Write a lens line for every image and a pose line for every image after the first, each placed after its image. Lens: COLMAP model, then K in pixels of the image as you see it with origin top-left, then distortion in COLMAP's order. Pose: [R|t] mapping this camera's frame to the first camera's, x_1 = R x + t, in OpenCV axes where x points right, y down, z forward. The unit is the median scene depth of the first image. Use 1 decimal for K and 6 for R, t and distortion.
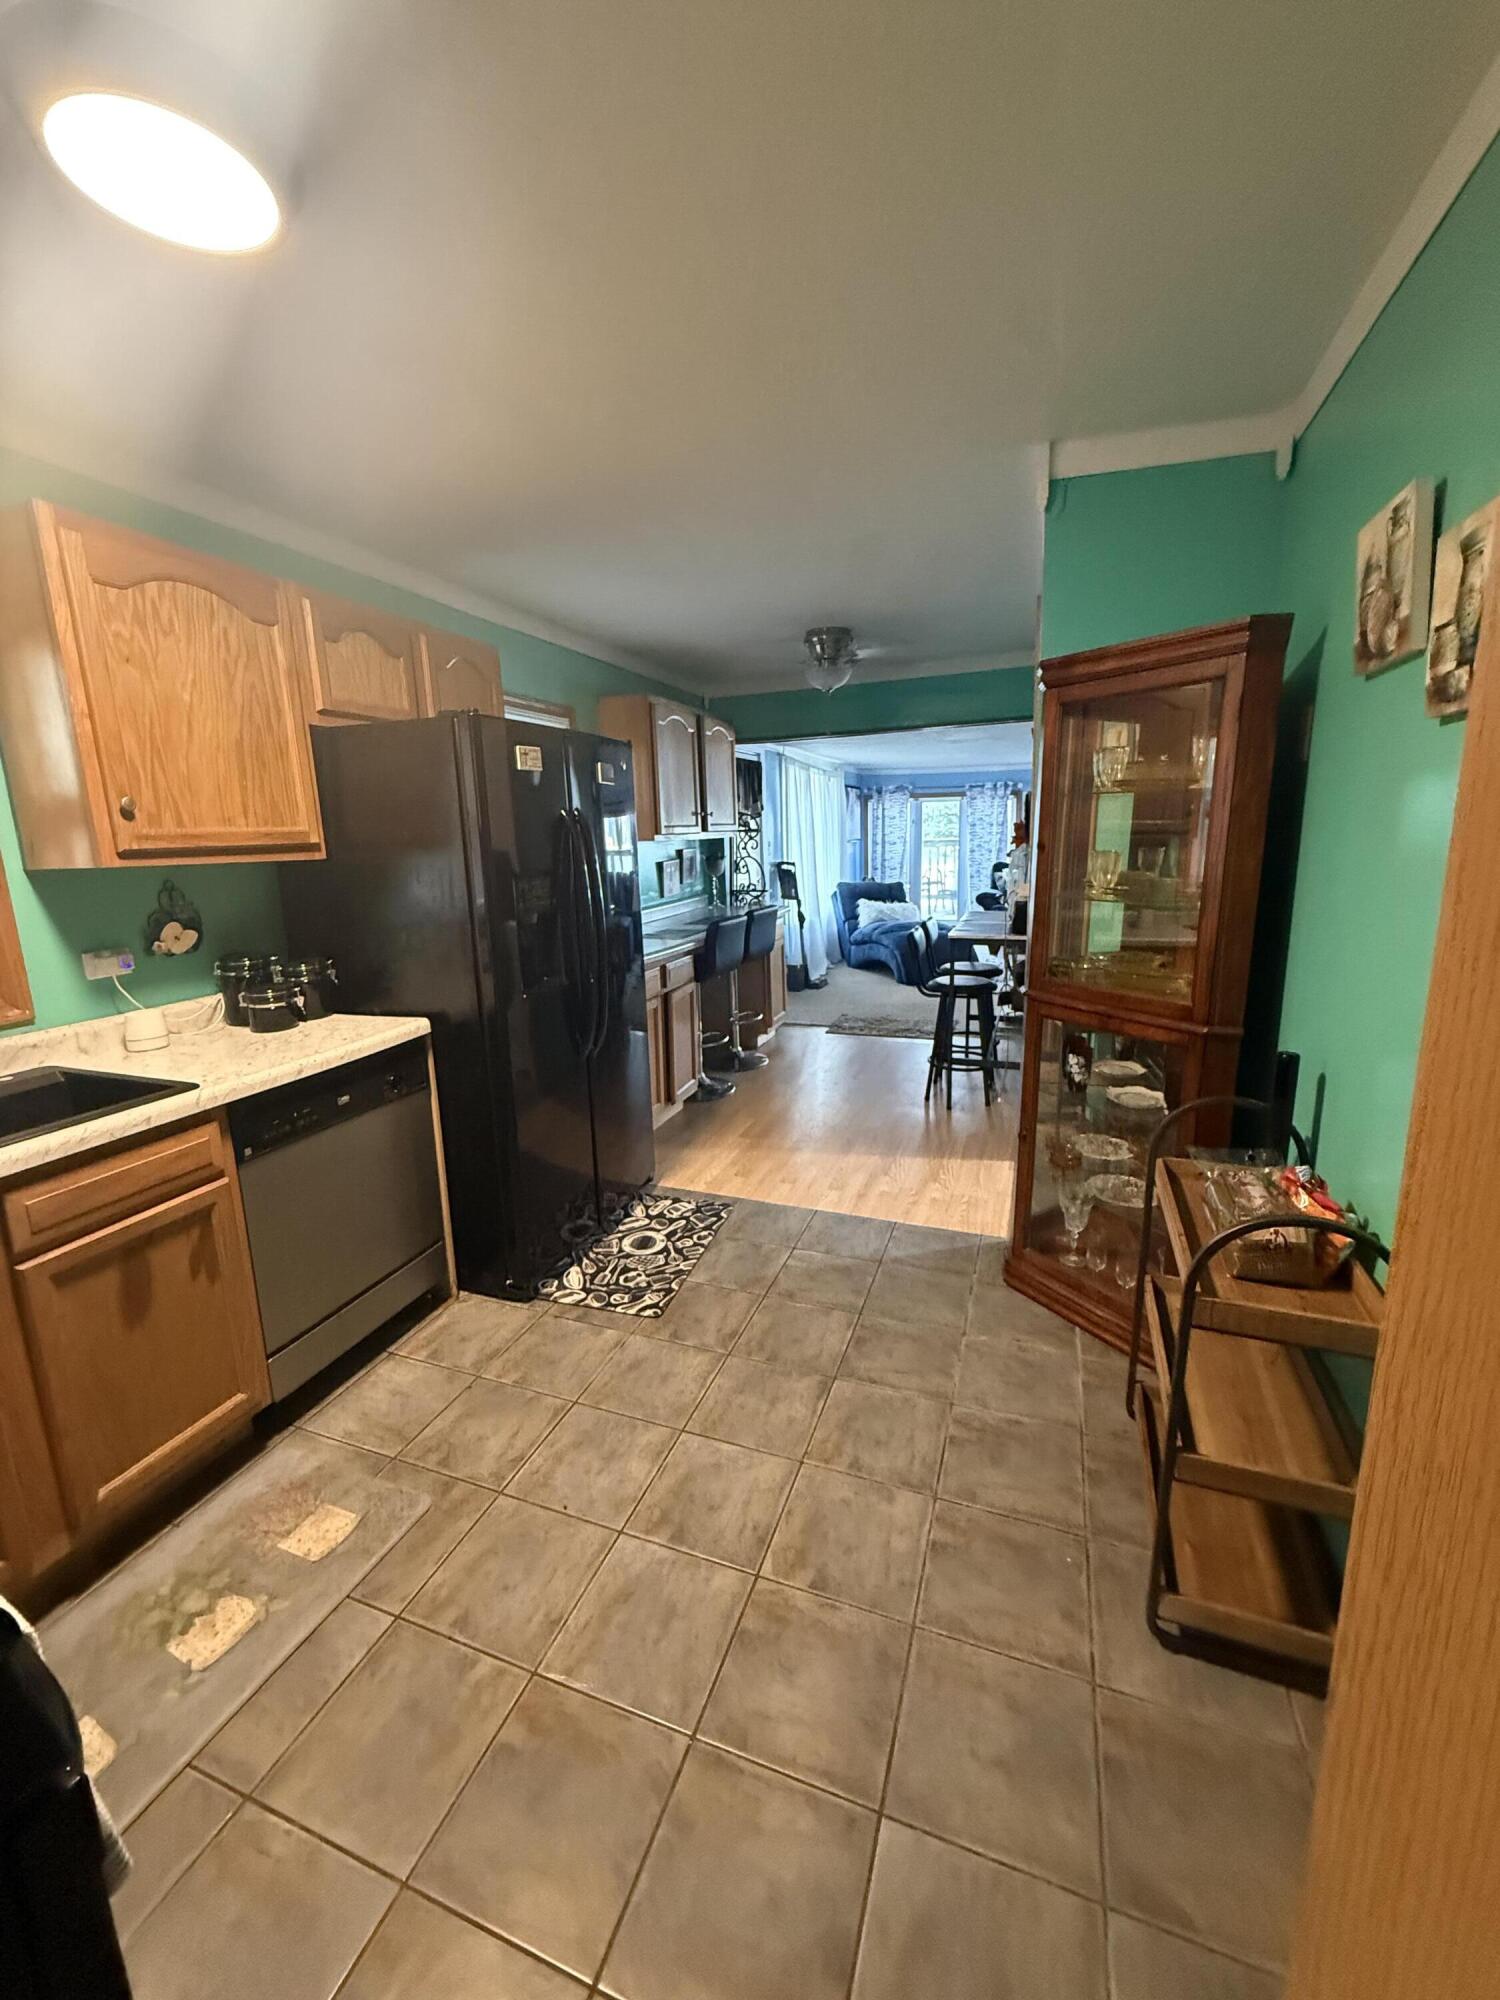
lens RADIAL K [[803.9, 0, 746.1], [0, 803.9, 1001.9], [0, 0, 1]] dist [0.001381, 0.000209]
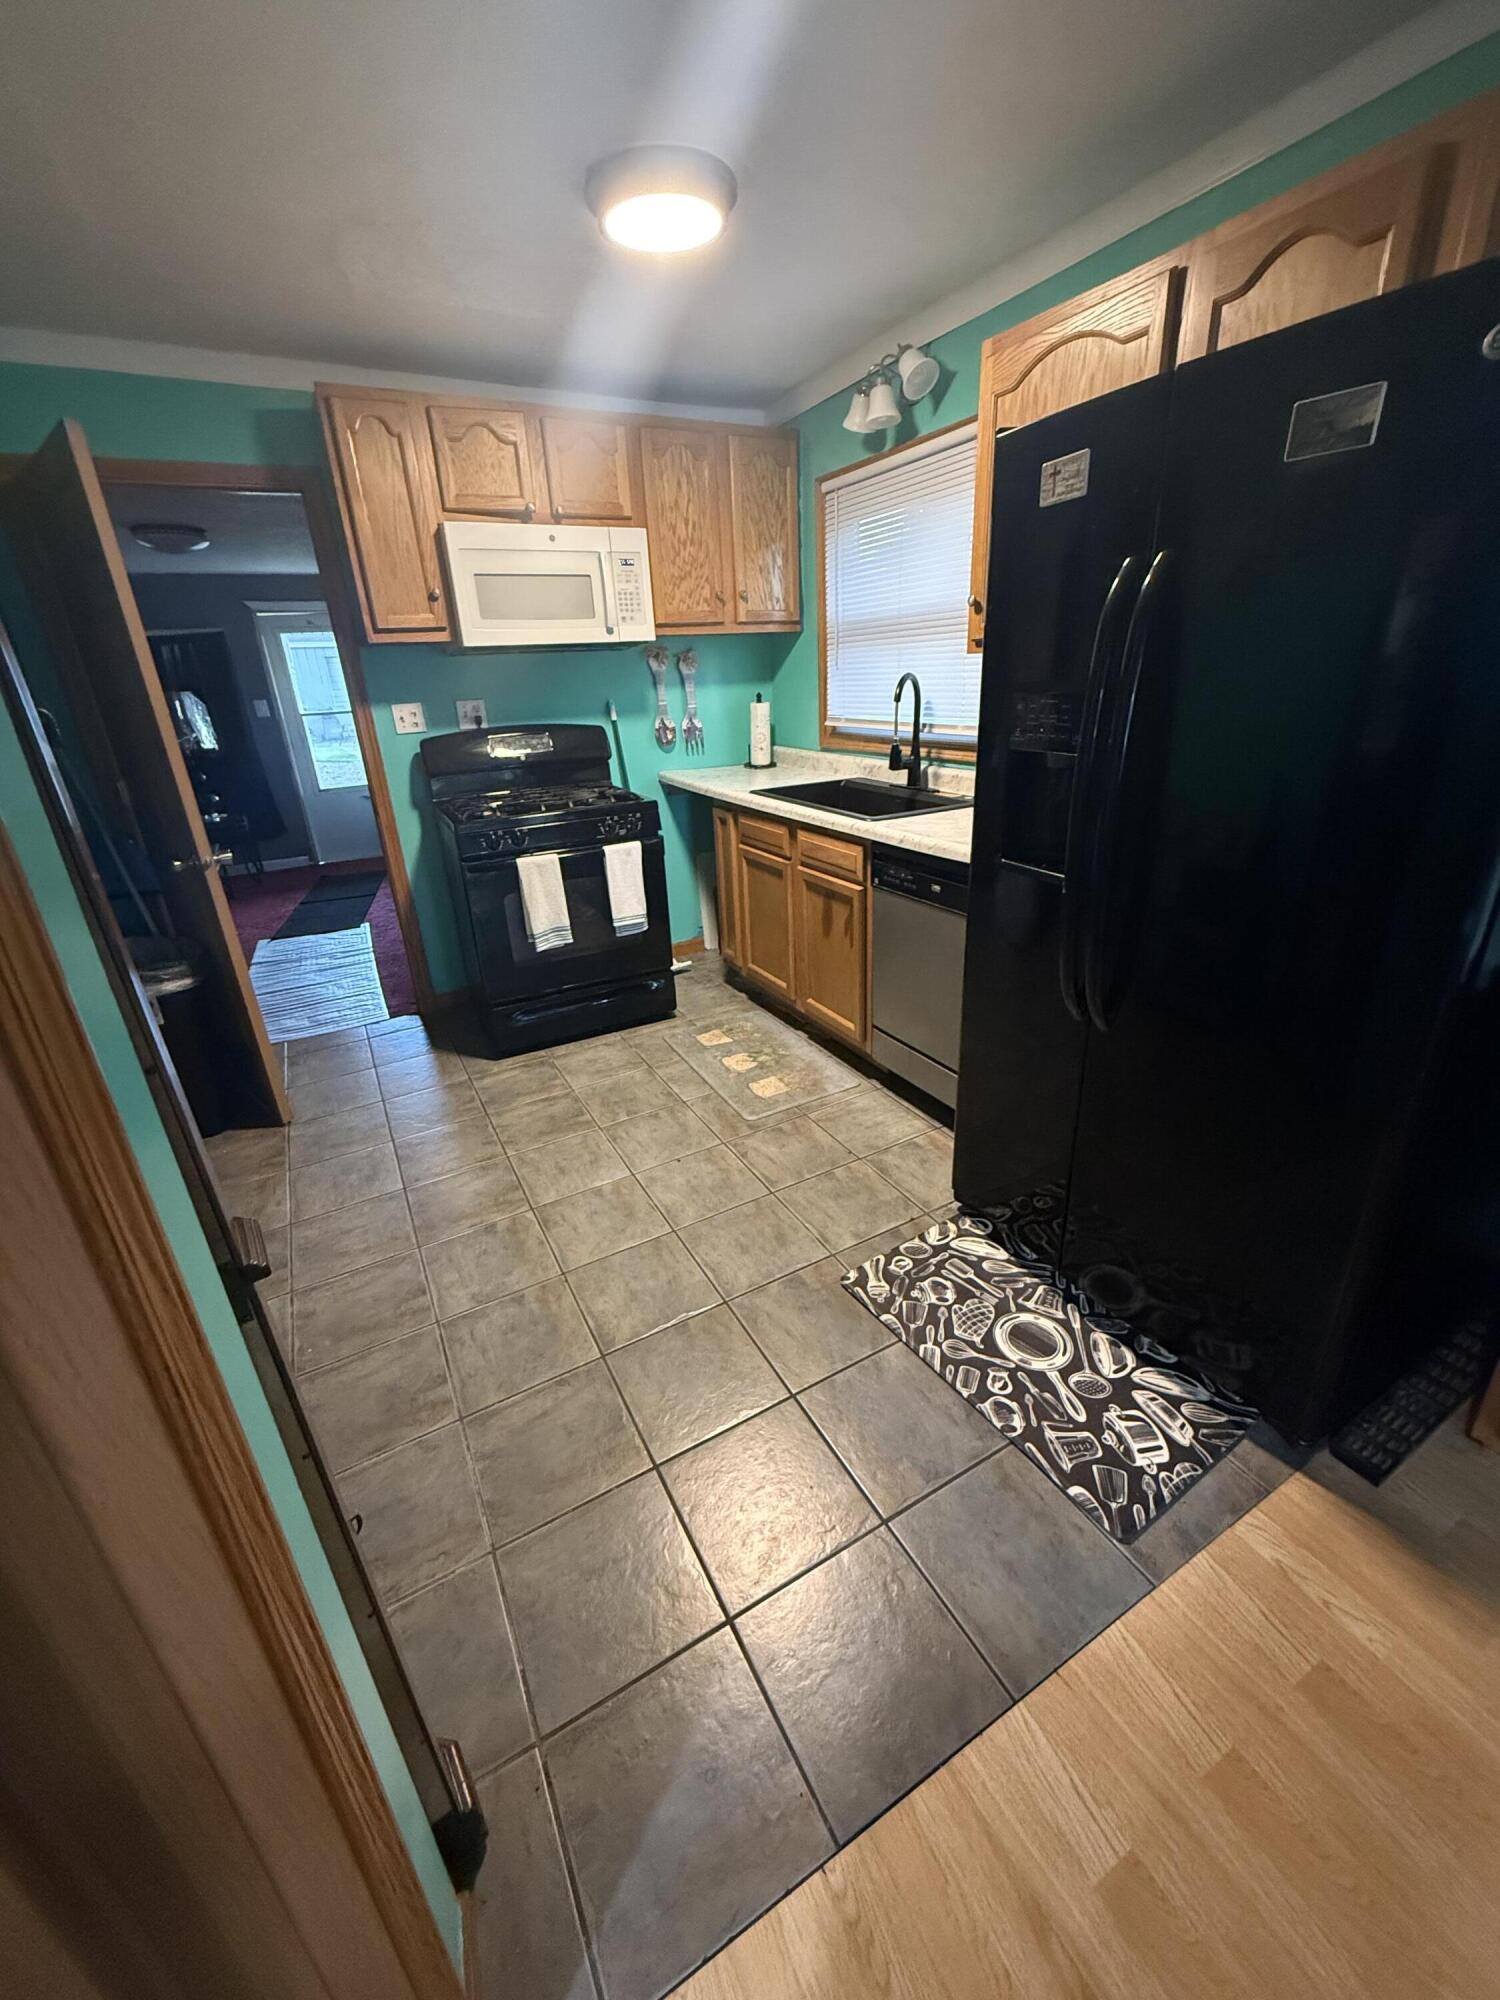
lens RADIAL K [[803.9, 0, 751.3], [0, 803.9, 993.9], [0, 0, 1]] dist [0.001381, 0.000209]
pose [[-0.653952, 0.341011, -0.675321, 0.448535], [-0.086168, 0.853266, 0.514307, -0.293522], [0.751613, 0.394523, -0.528611, 1.428314]]
